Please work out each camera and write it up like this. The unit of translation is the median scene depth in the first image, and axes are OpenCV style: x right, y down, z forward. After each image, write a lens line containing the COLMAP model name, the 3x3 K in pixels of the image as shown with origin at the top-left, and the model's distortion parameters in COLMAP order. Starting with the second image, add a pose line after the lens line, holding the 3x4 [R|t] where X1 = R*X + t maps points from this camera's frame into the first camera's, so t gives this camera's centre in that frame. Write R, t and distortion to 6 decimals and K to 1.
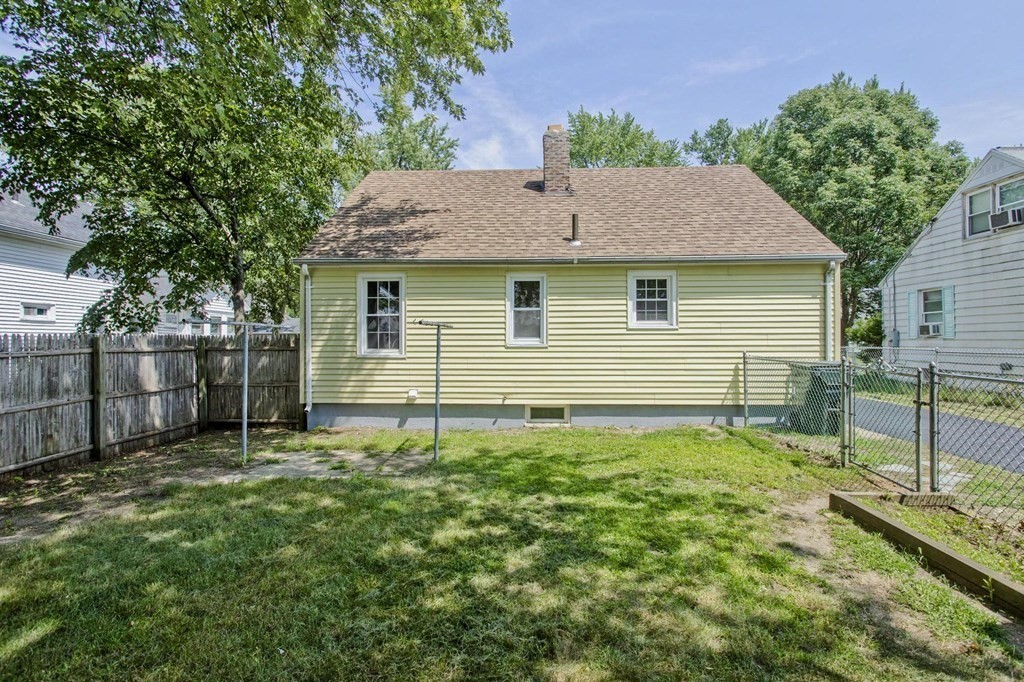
lens RADIAL K [[485.3, 0, 503.2], [0, 485.3, 326.0], [0, 0, 1]] dist [0.003608, 0.000637]
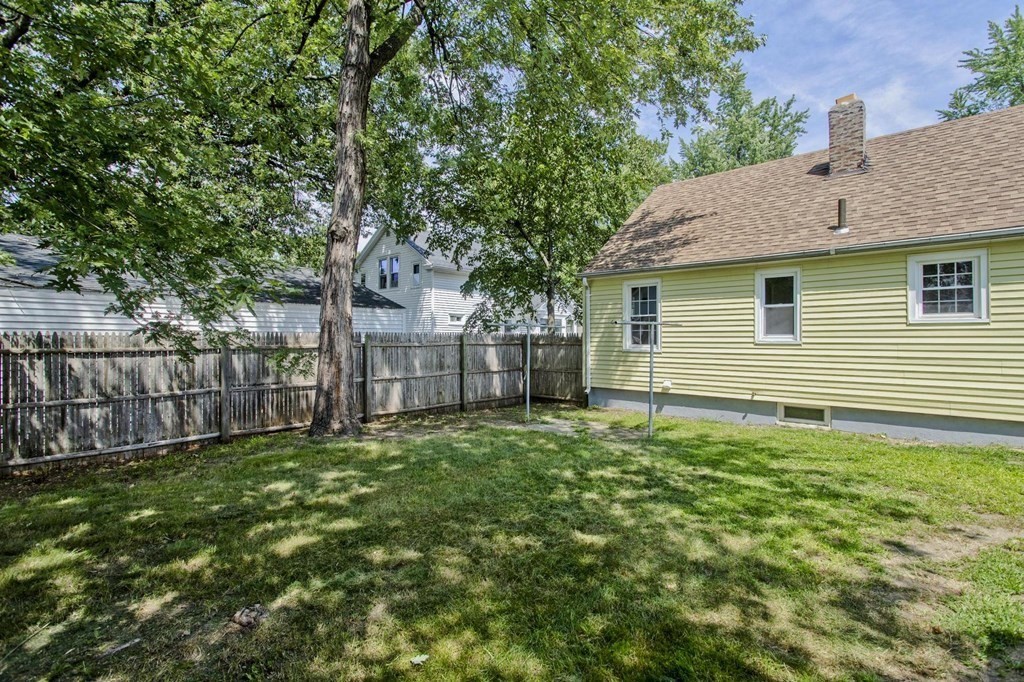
lens RADIAL K [[502.4, 0, 512.8], [0, 502.4, 317.6], [0, 0, 1]] dist [0.000404, 0.000321]
pose [[0.757219, -0.025393, -0.652667, 0.308732], [0.016470, 0.999669, -0.019785, 0.000936], [0.652953, 0.004232, 0.757387, -0.126683]]
